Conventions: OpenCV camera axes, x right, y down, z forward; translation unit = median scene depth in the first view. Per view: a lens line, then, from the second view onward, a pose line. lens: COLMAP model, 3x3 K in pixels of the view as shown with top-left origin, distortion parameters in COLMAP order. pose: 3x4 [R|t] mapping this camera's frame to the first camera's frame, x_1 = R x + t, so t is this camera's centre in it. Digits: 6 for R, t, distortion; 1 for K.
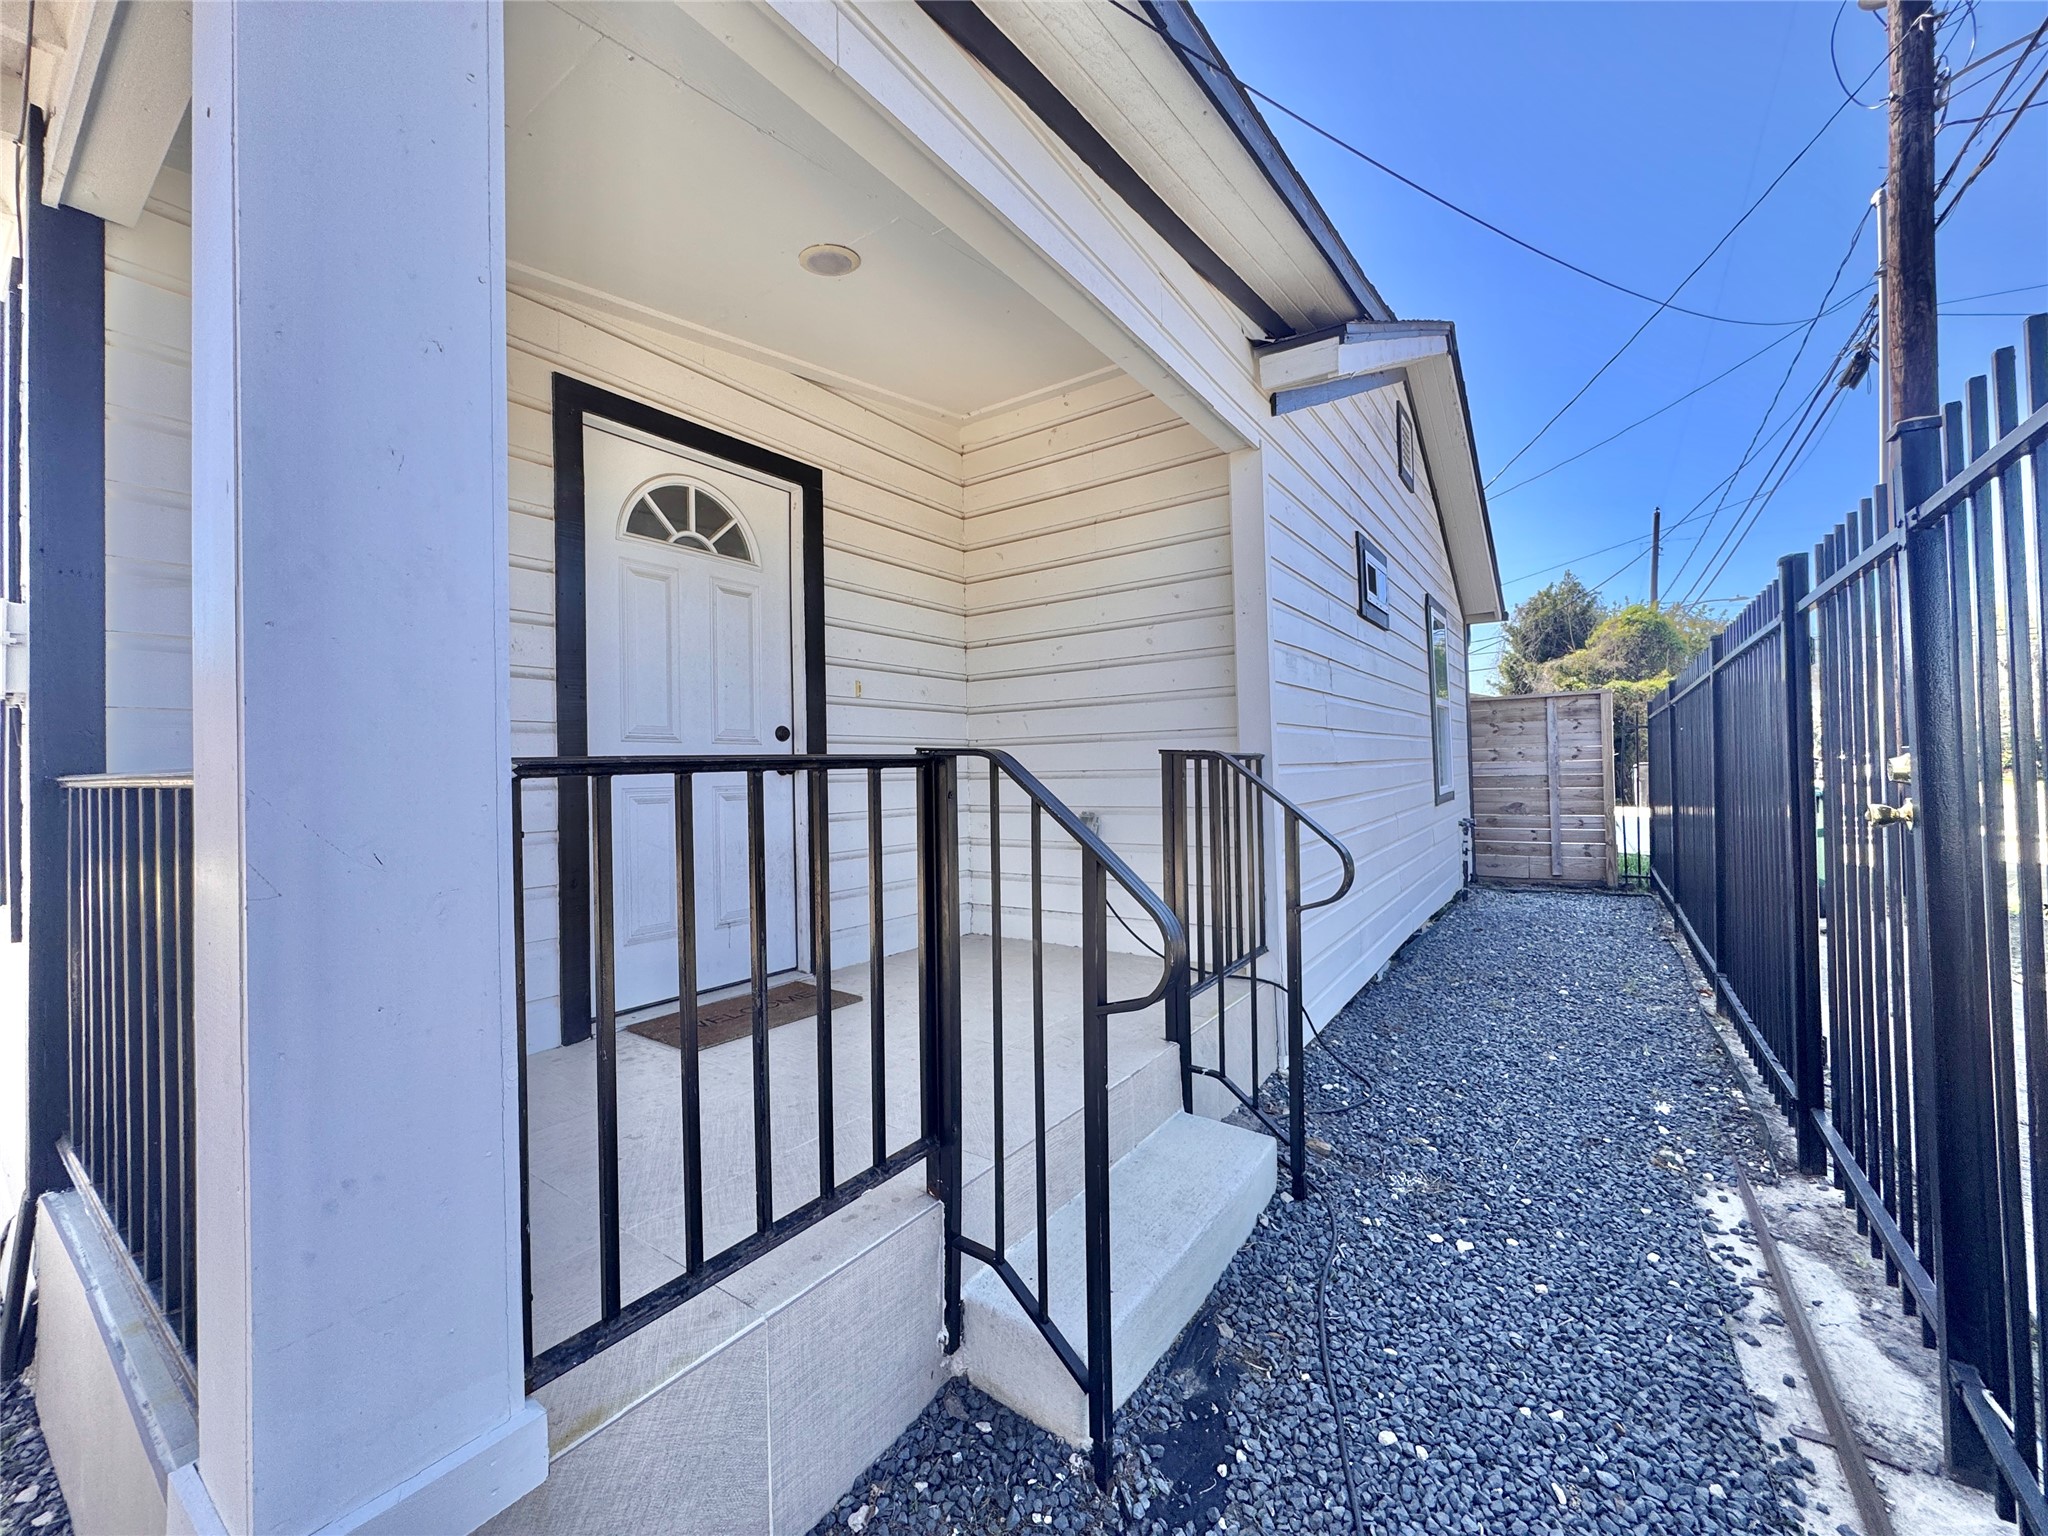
lens RADIAL K [[806.4, 0, 1026.6], [0, 806.4, 761.0], [0, 0, 1]] dist [-0.008134, 0.000151]
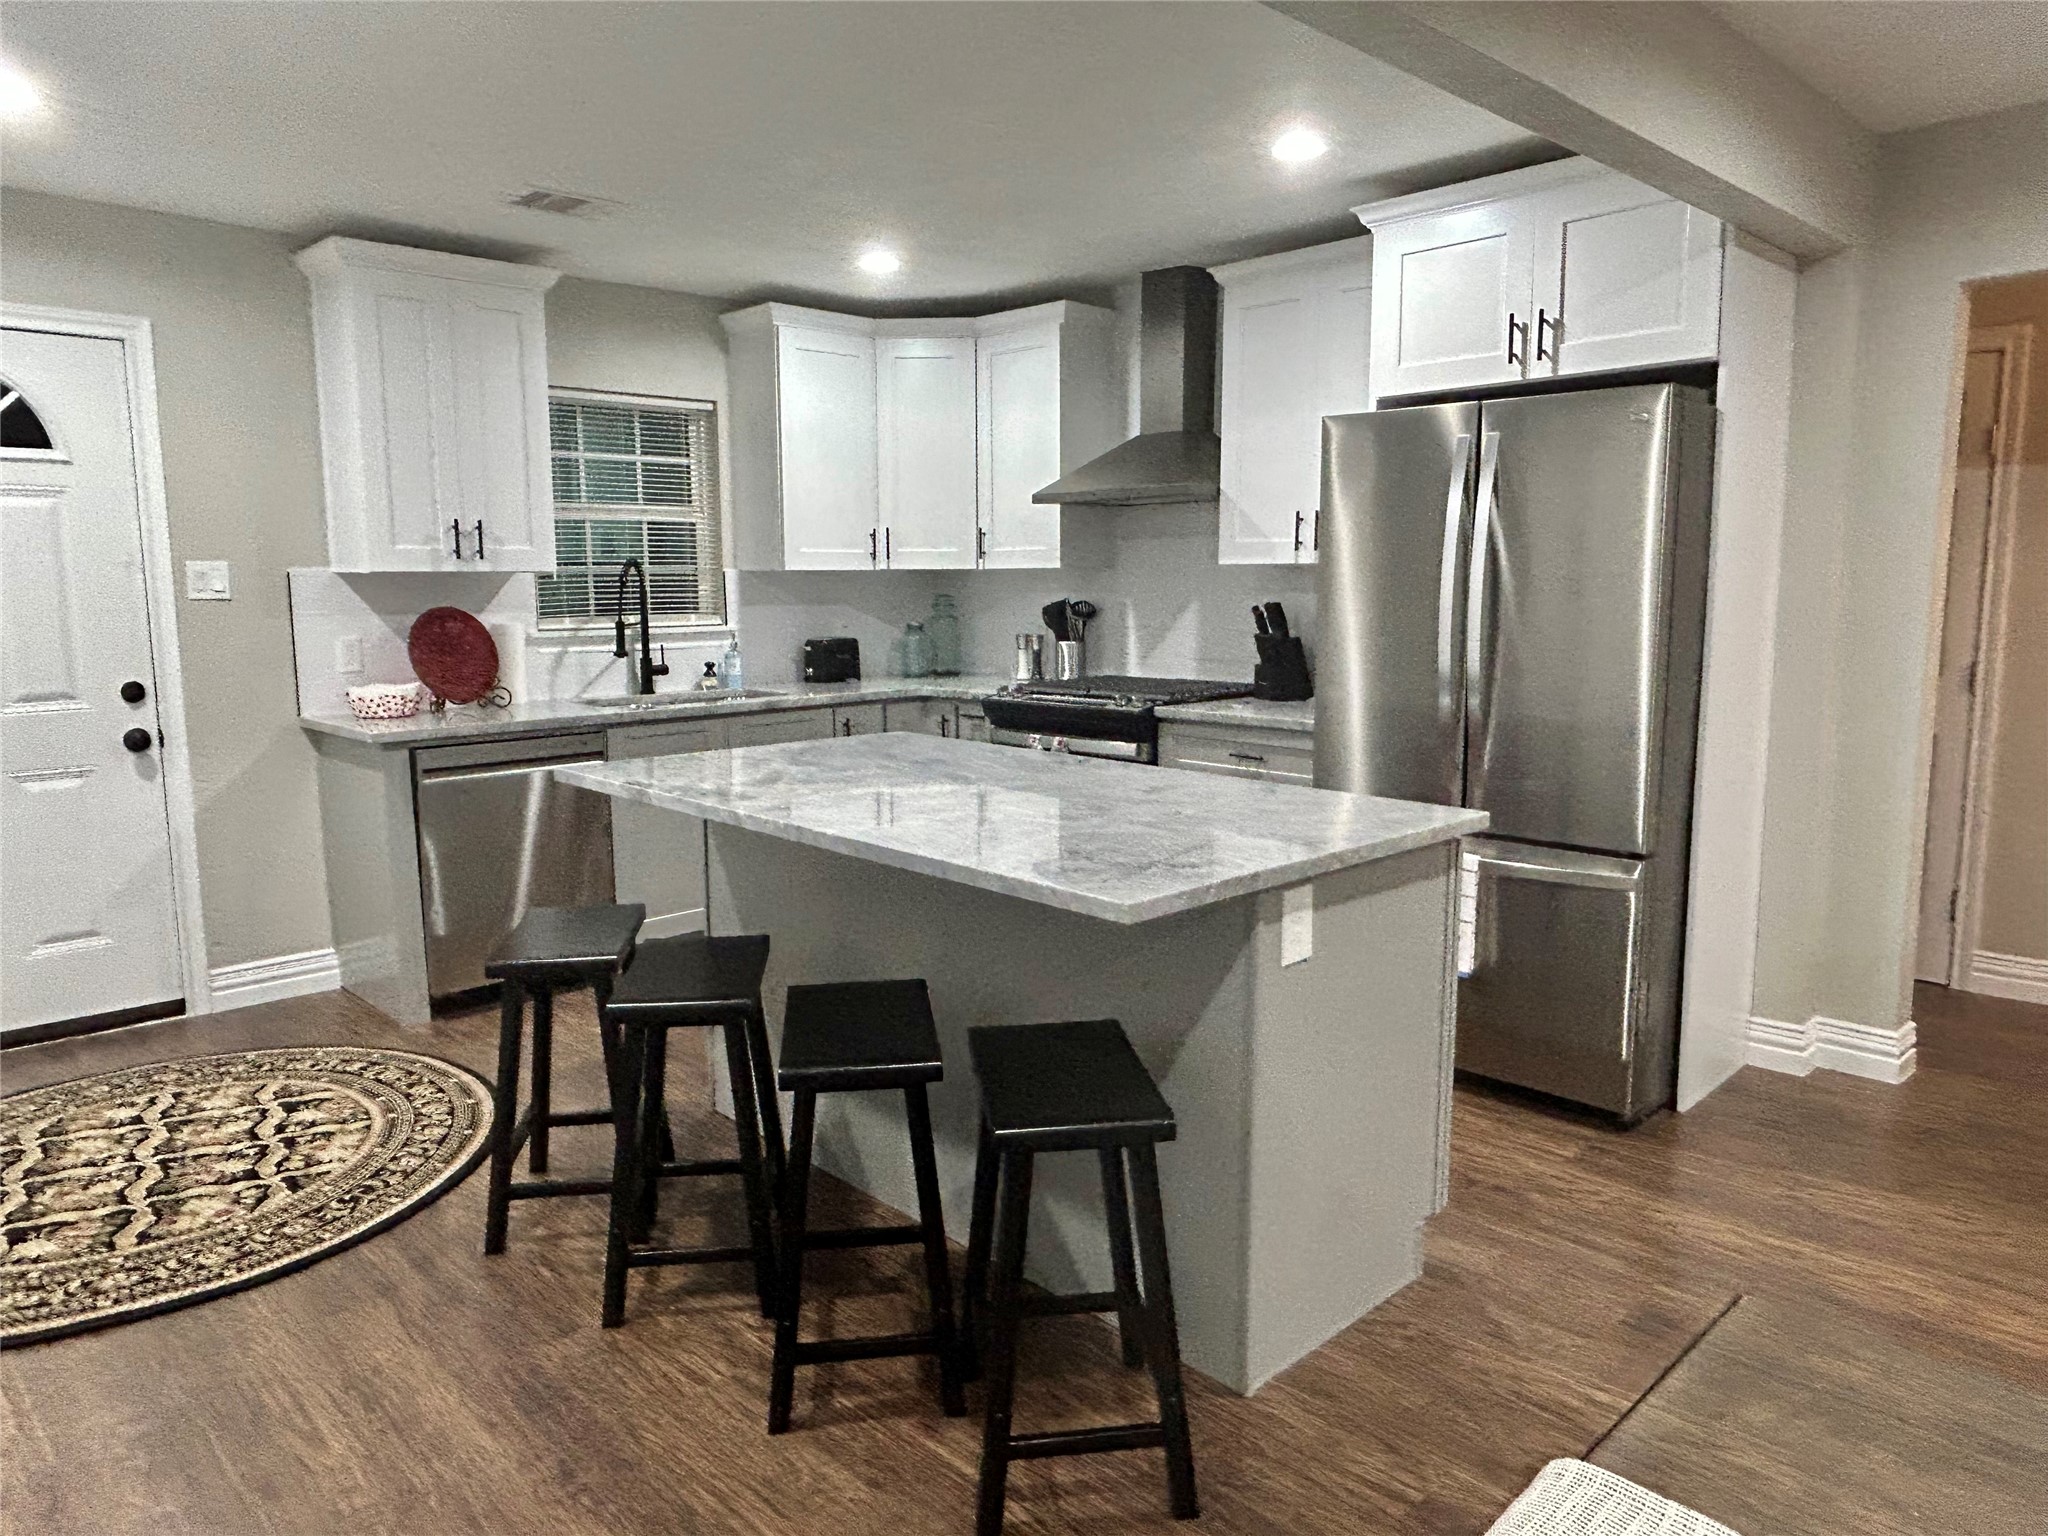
lens RADIAL K [[1374.8, 0, 1037.6], [0, 1374.8, 765.5], [0, 0, 1]] dist [-0.004621, -0.002461]
pose [[0.981439, 0.031352, -0.189192, 0.695885], [-0.003484, 0.989298, 0.145868, -0.147699], [0.191741, -0.142502, 0.971045, -0.020878]]
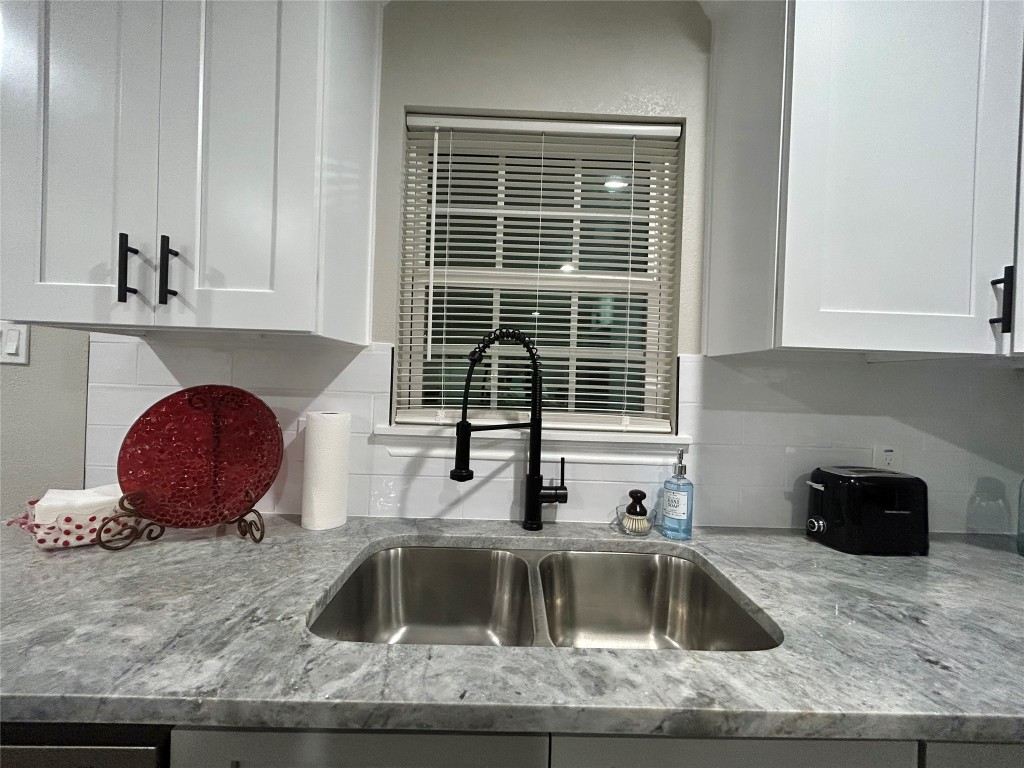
lens RADIAL K [[416.8, 0, 515.8], [0, 416.8, 380.9], [0, 0, 1]] dist [0.002078, 0.000600]
pose [[0.578215, 0.027303, -0.815428, 0.229127], [-0.034683, 0.999359, 0.008868, -0.115894], [0.815147, 0.023154, 0.578791, 1.185781]]
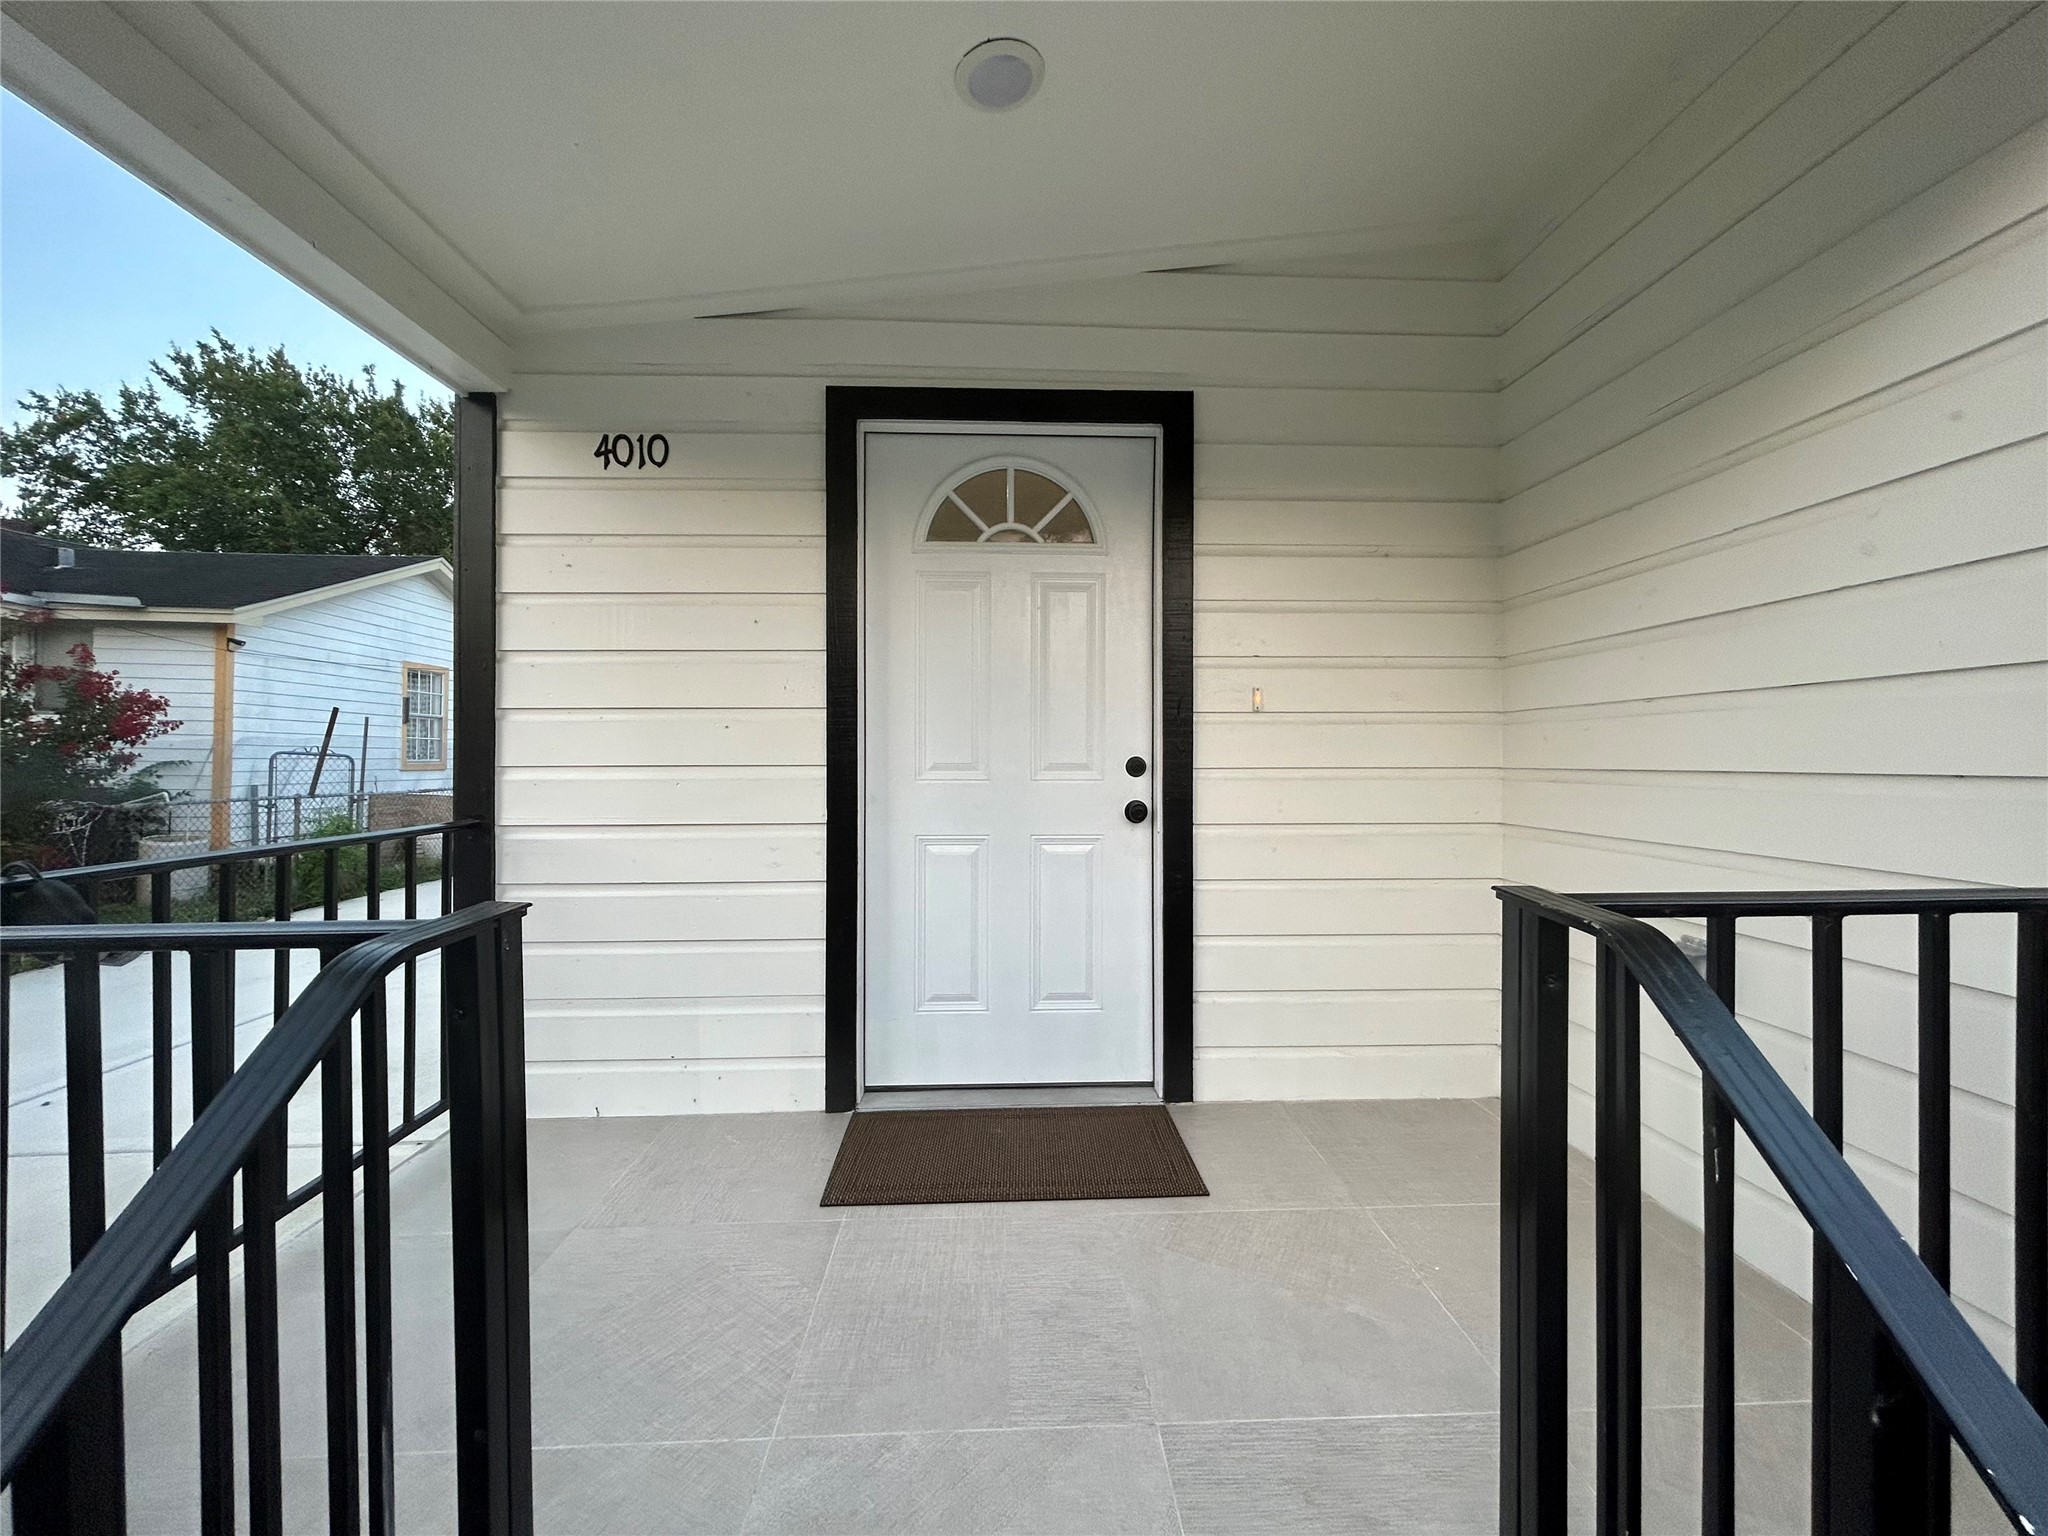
lens RADIAL K [[833.7, 0, 1026.9], [0, 833.7, 767.6], [0, 0, 1]] dist [0.002078, 0.000600]
pose [[0.607879, 0.021678, -0.793734, 0.247727], [-0.002334, 0.999672, 0.025515, -0.051719], [0.794026, -0.013657, 0.607730, 0.445818]]
